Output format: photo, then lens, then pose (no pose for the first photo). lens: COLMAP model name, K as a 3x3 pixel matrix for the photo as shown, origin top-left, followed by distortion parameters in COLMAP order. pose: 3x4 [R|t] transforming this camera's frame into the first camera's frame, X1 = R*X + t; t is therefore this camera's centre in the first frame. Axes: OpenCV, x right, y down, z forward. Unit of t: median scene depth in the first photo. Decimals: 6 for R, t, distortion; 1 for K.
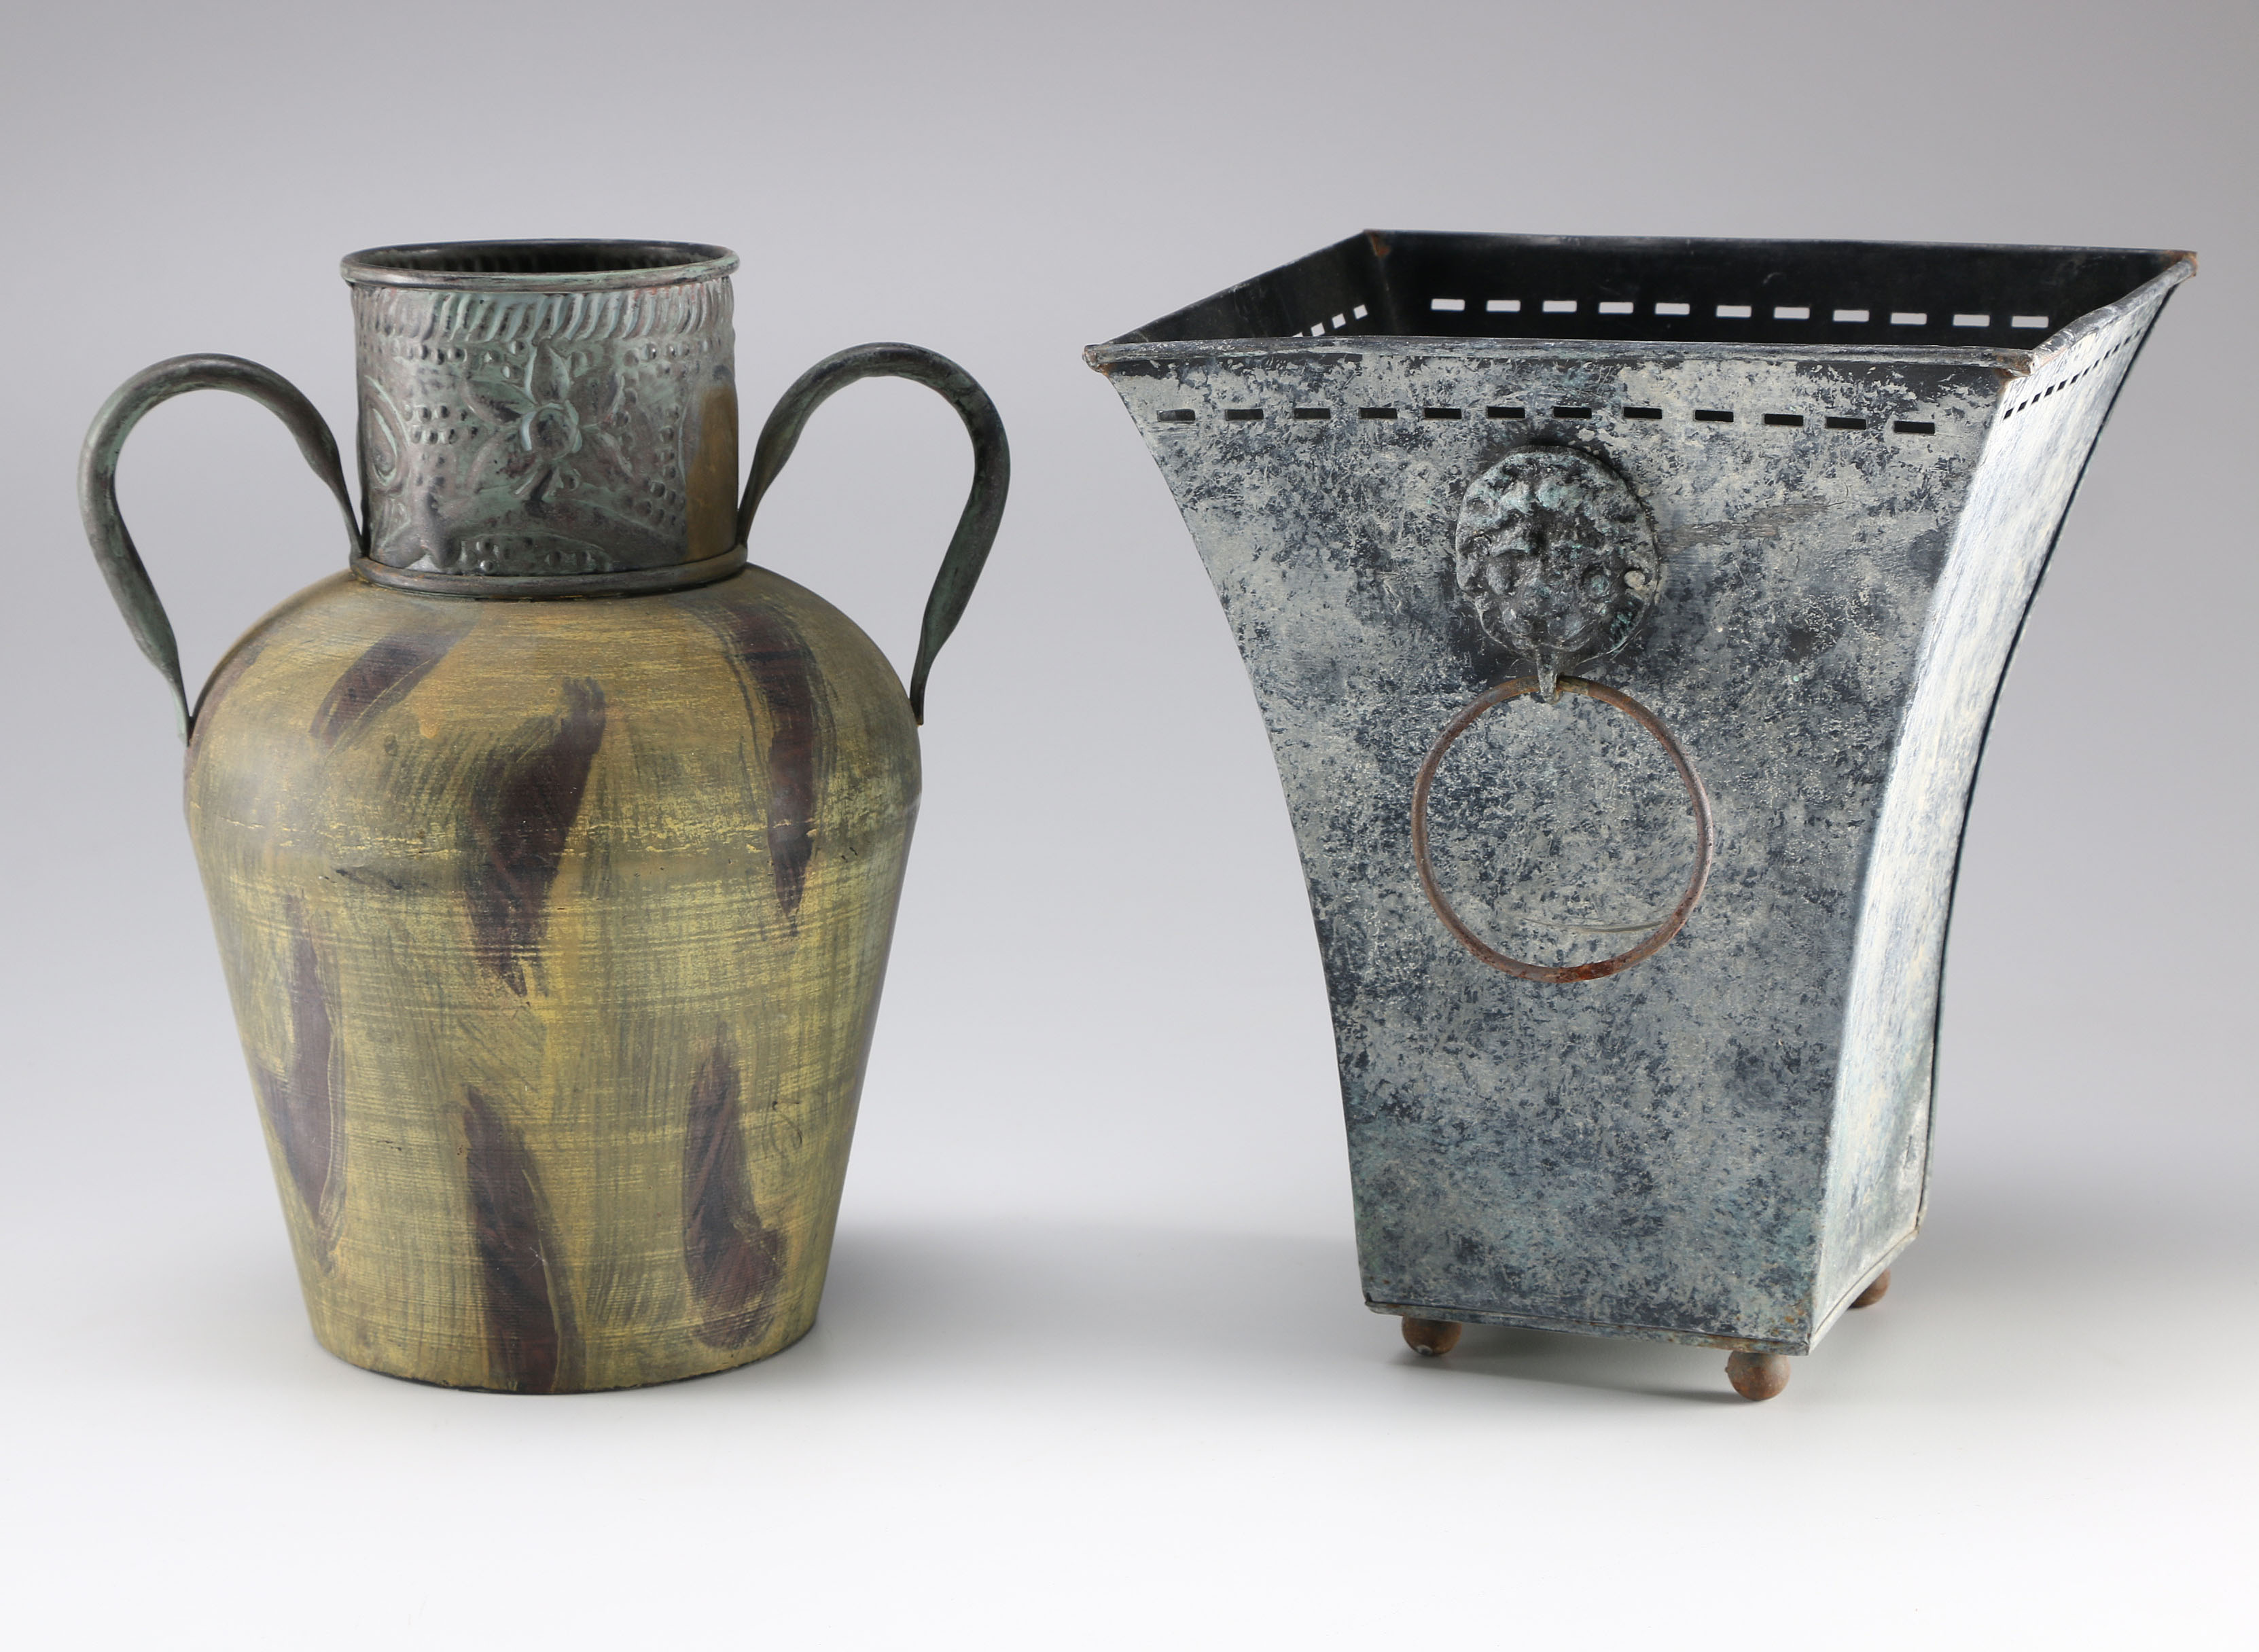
lens RADIAL K [[5292.0, 0, 1130.4], [0, 5292.0, 826.2], [0, 0, 1]] dist [0.227537, 0.000000]
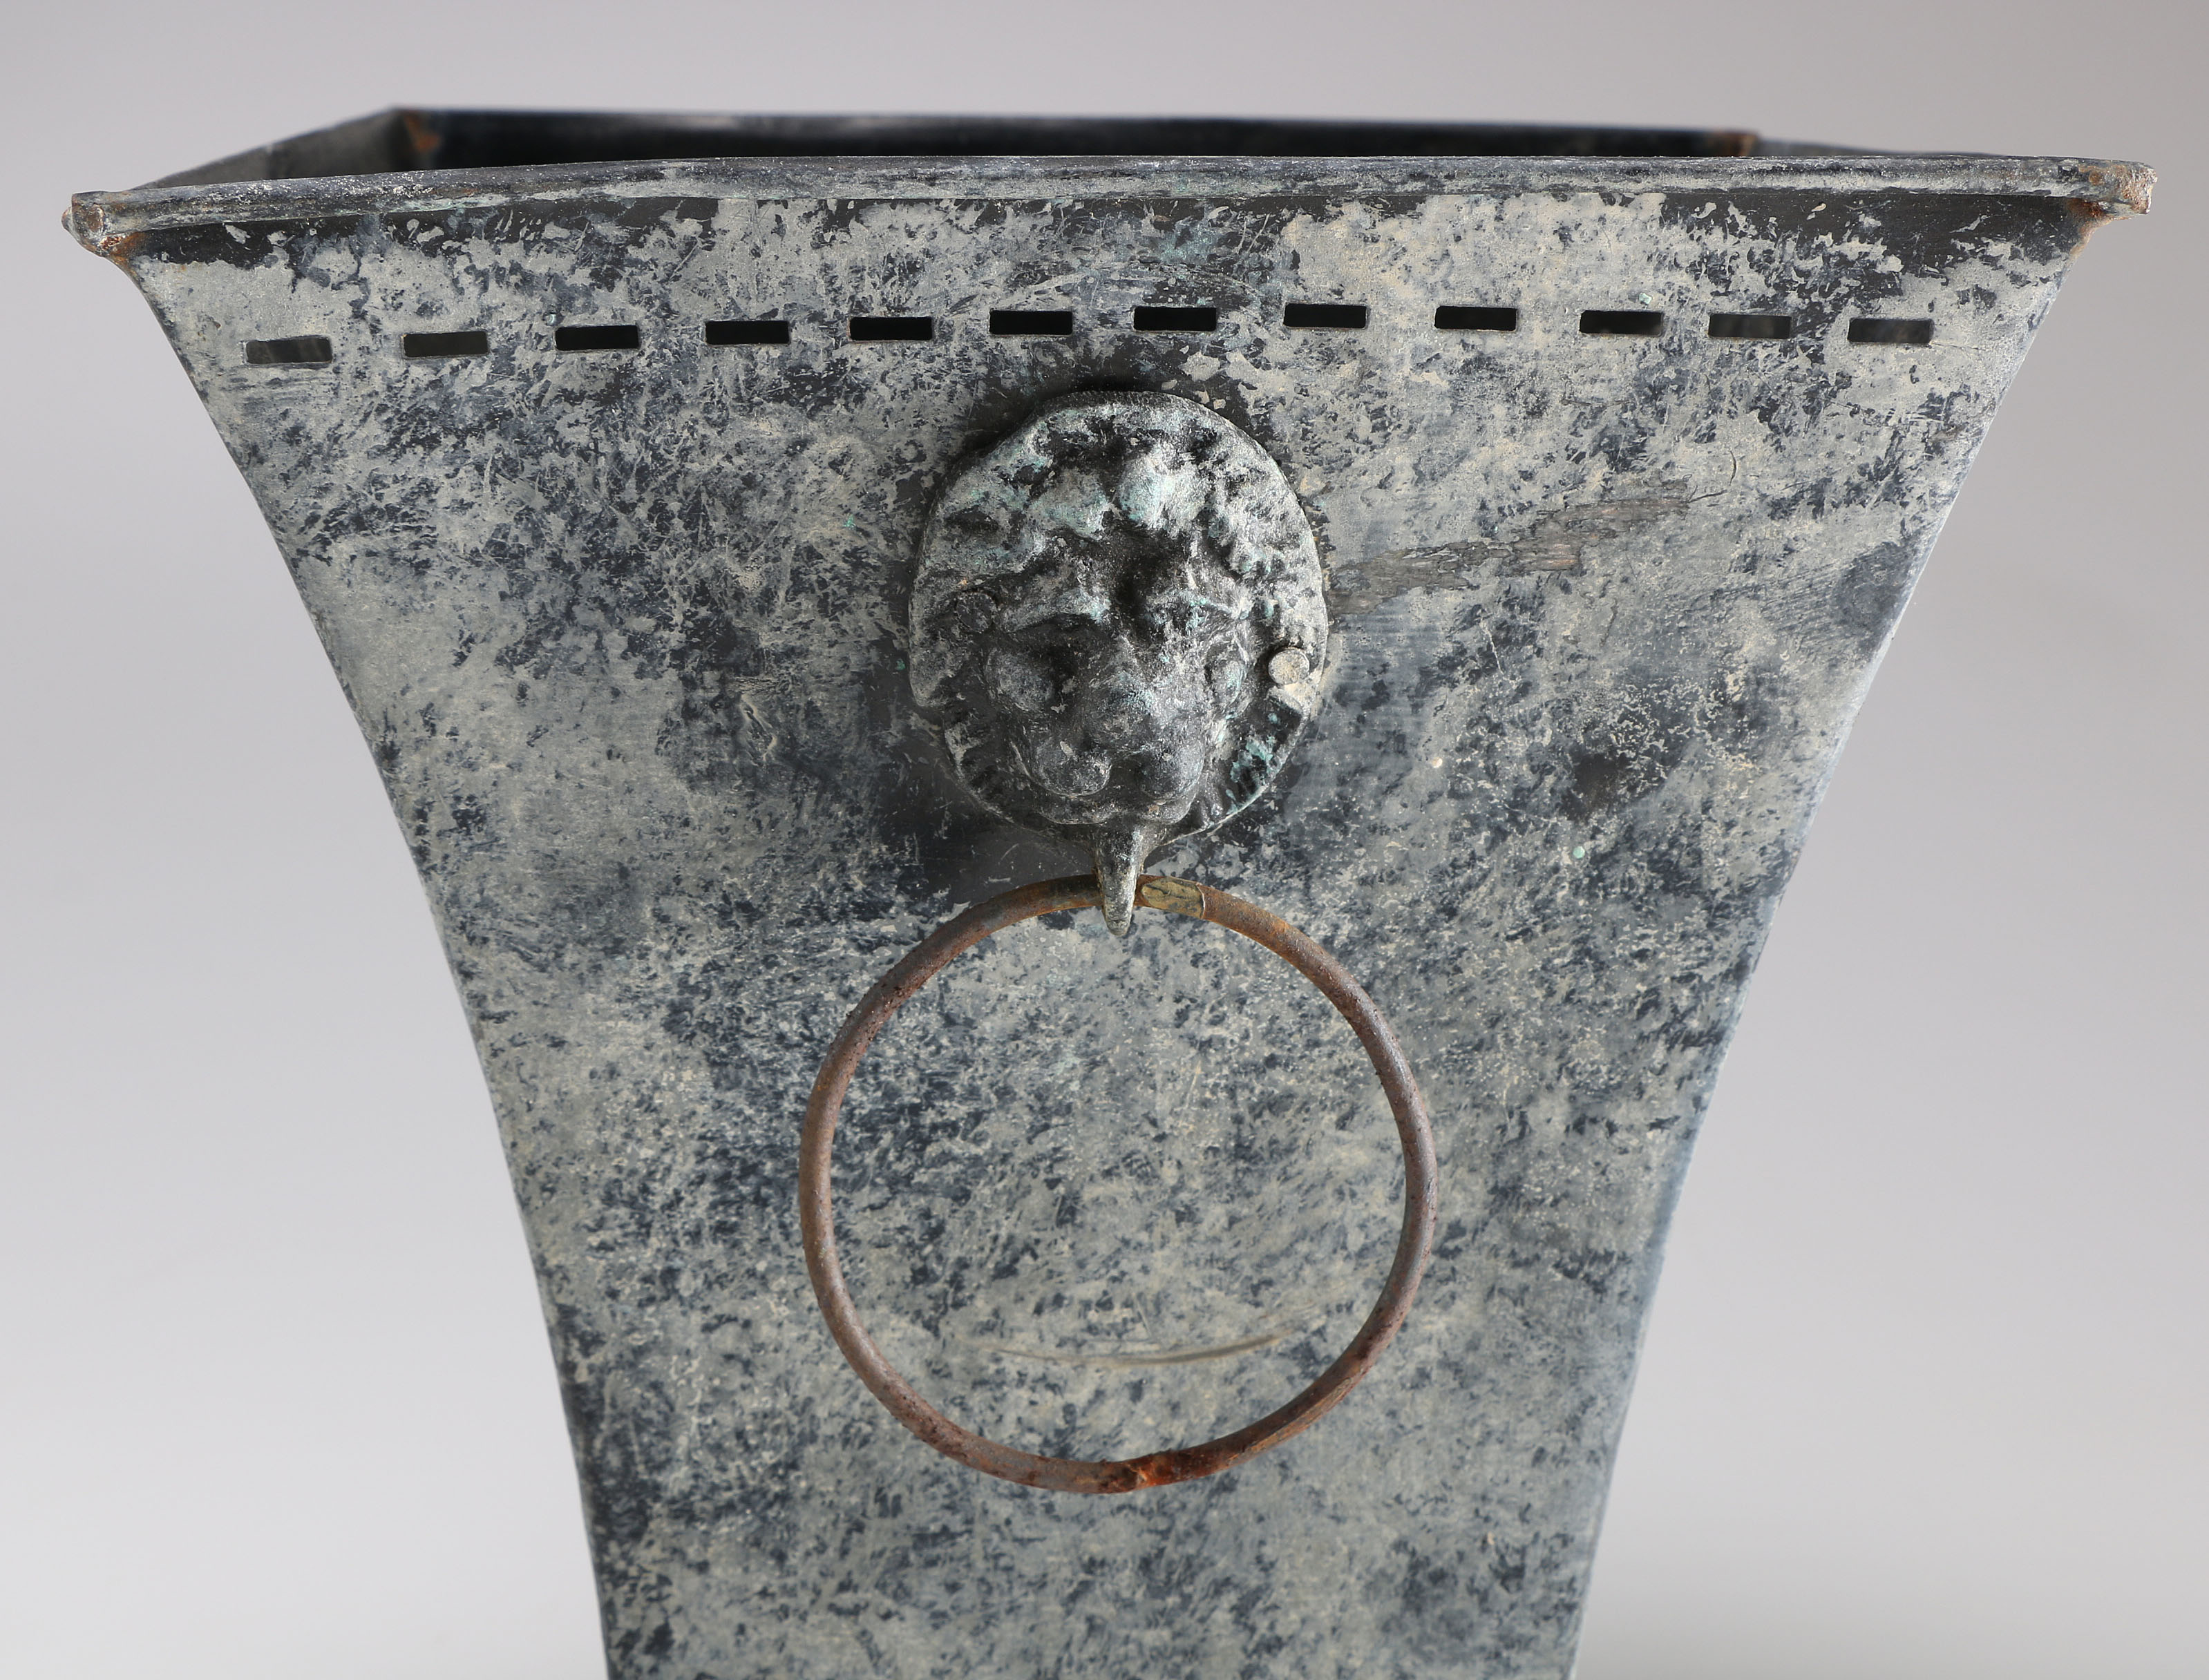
lens RADIAL K [[3818.7, 0, 1103.6], [0, 3818.7, 838.5], [0, 0, 1]] dist [-0.013050, 0.000000]
pose [[0.931543, -0.059744, 0.358691, -0.045309], [0.062033, 0.998061, 0.005134, -0.033338], [-0.358302, 0.017468, 0.933442, 0.670545]]
